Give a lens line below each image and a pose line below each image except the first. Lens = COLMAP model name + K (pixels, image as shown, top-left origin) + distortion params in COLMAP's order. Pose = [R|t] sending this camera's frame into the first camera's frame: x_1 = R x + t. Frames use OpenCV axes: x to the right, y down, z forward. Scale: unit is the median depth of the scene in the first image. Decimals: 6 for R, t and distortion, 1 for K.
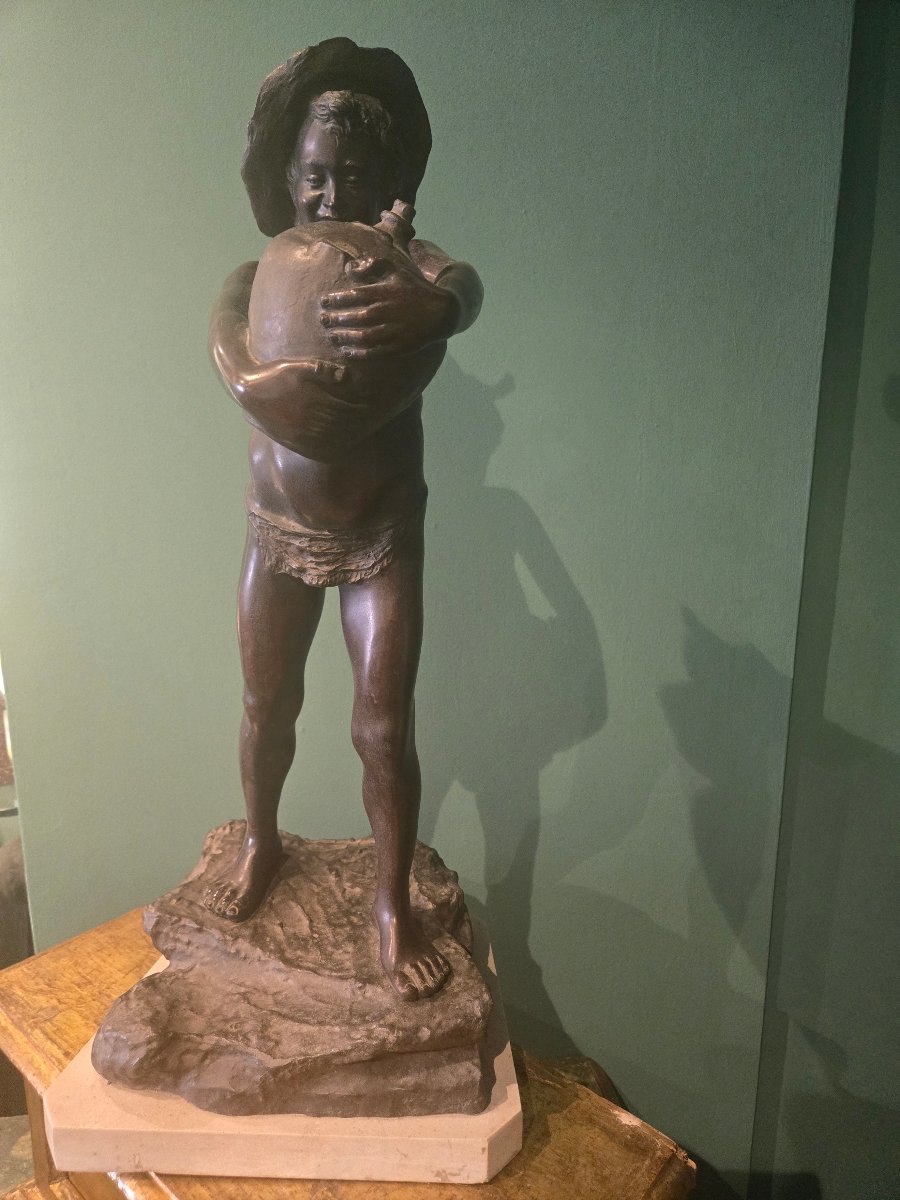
lens RADIAL K [[812.4, 0, 446.6], [0, 812.4, 599.7], [0, 0, 1]] dist [0.004430, -0.000780]
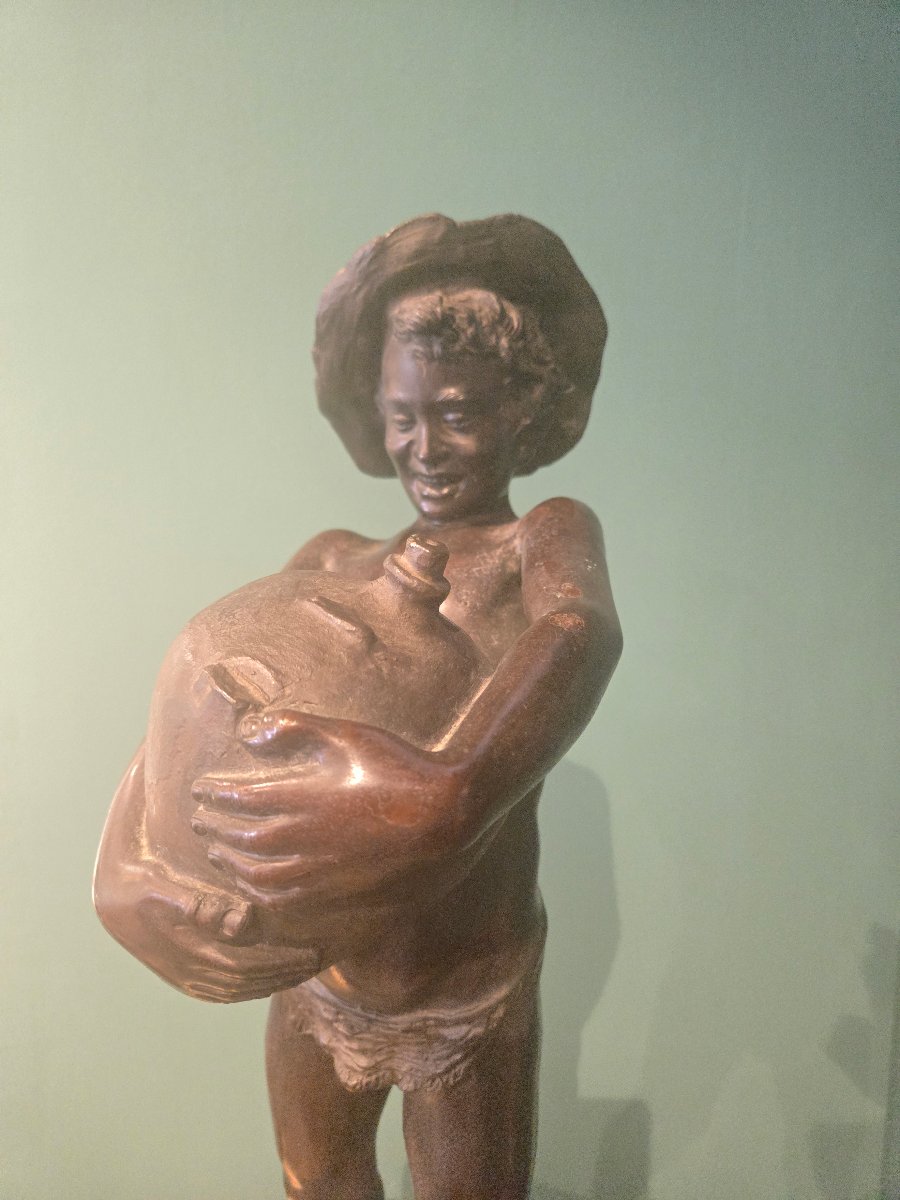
lens RADIAL K [[804.2, 0, 460.9], [0, 804.2, 627.1], [0, 0, 1]] dist [0.113679, 0.000141]
pose [[0.930841, 0.046462, -0.362458, 0.122189], [-0.067722, 0.996636, -0.046163, -0.320022], [0.359094, 0.067517, 0.930856, 0.414126]]
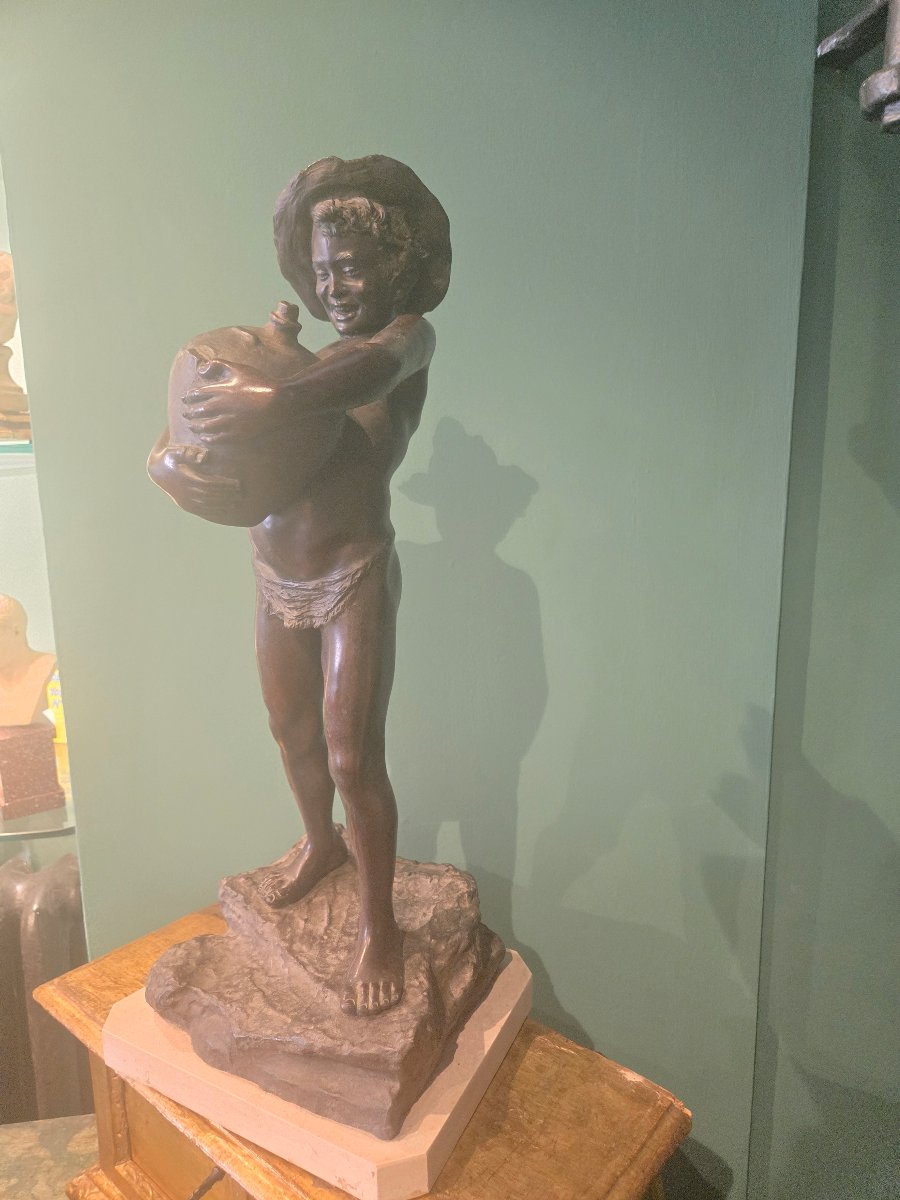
lens RADIAL K [[808.2, 0, 454.6], [0, 808.2, 604.9], [0, 0, 1]] dist [0.005614, -0.001805]
pose [[0.884405, 0.064506, -0.462241, 0.551800], [-0.074046, 0.997252, -0.002504, -0.061175], [0.460809, 0.036442, 0.886751, 0.088611]]
